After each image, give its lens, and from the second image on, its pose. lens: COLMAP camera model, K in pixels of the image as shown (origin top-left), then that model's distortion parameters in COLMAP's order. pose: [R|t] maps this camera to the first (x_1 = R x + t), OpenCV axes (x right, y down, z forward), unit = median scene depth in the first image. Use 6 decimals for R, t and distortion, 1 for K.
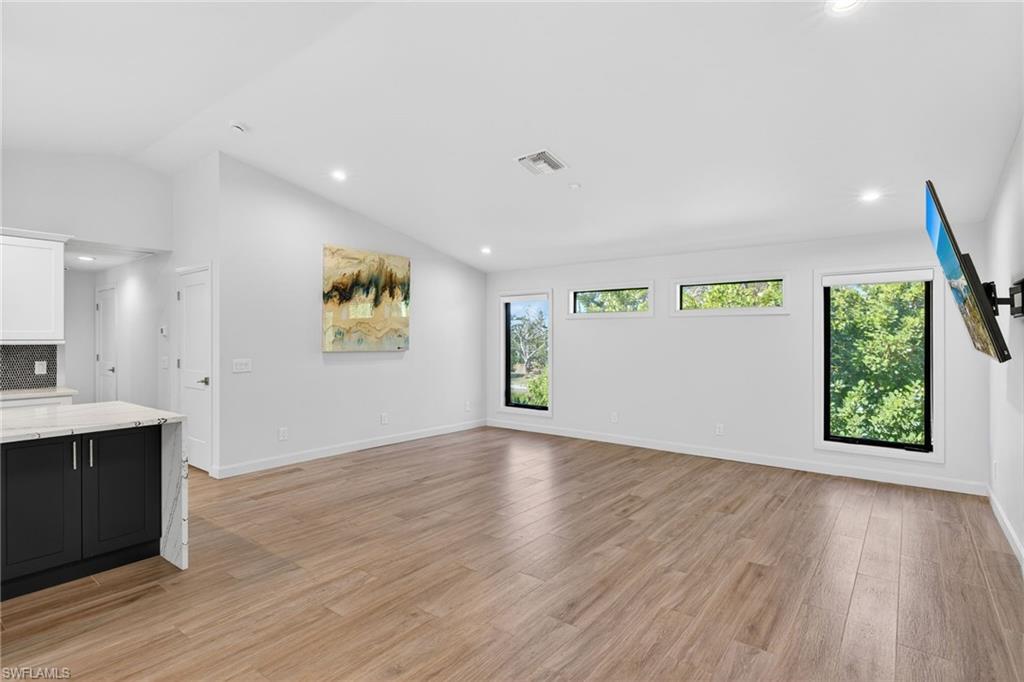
lens RADIAL K [[507.3, 0, 512.3], [0, 507.3, 338.5], [0, 0, 1]] dist [0.000313, 0.001042]
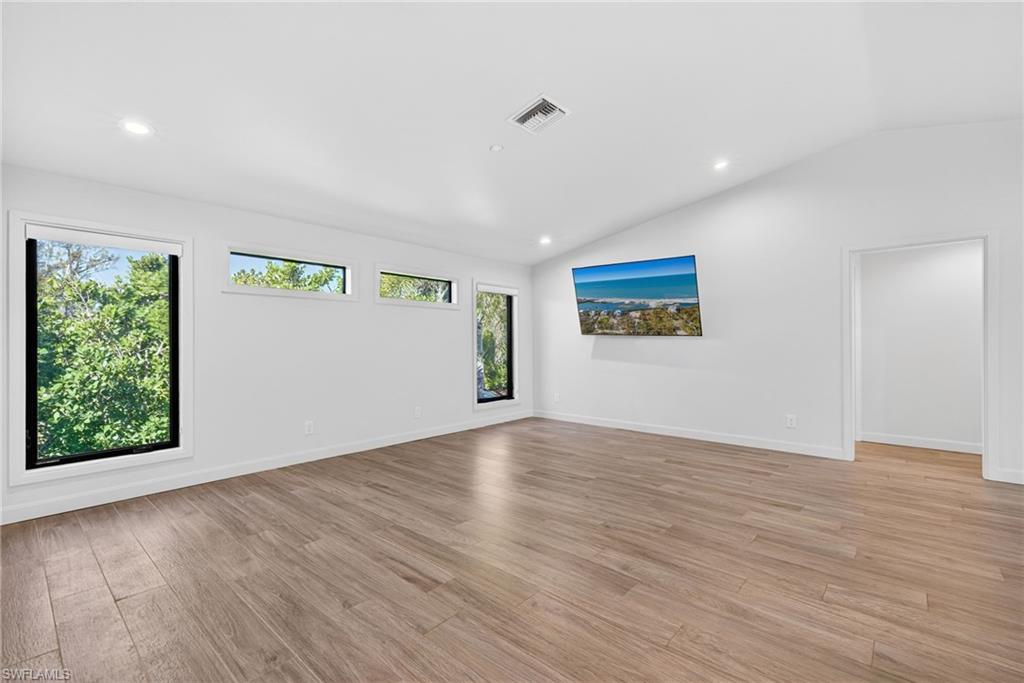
lens RADIAL K [[451.5, 0, 515.2], [0, 451.5, 340.6], [0, 0, 1]] dist [0.003890, 0.000502]
pose [[0.052960, 0.000237, 0.998597, -0.596437], [0.002455, 0.999997, -0.000367, 0.032330], [-0.998594, 0.002471, 0.052959, 0.836538]]
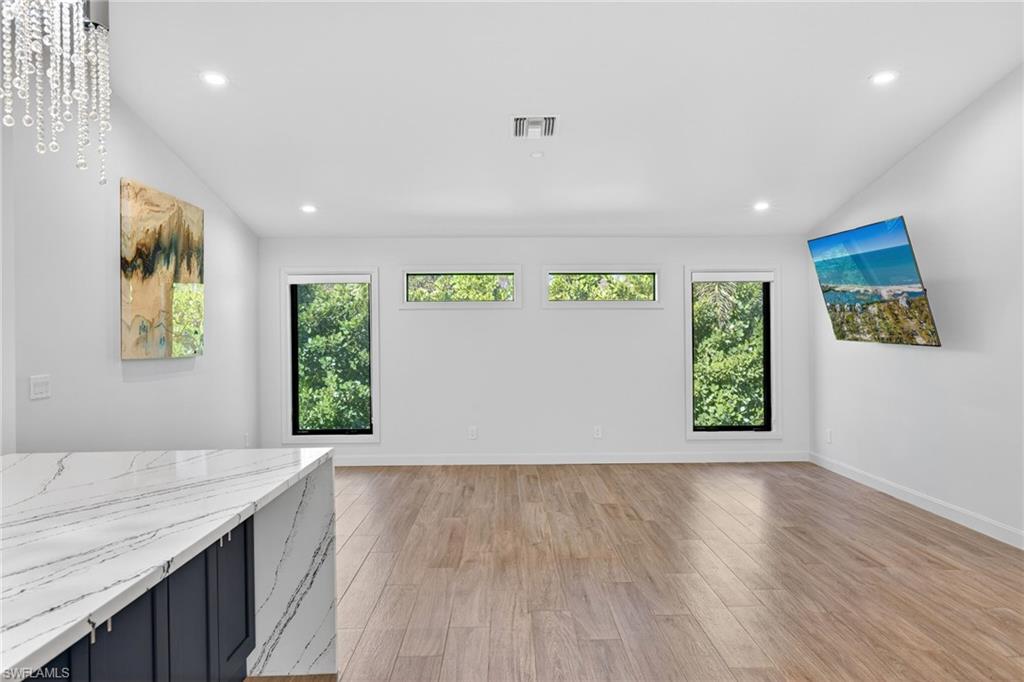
lens RADIAL K [[751.5, 0, 510.7], [0, 751.5, 341.5], [0, 0, 1]] dist [0.001512, 0.002073]
pose [[0.780305, -0.012253, 0.625279, -0.636515], [0.008906, 0.999924, 0.008480, 0.001826], [-0.625336, -0.001048, 0.780355, 0.037961]]
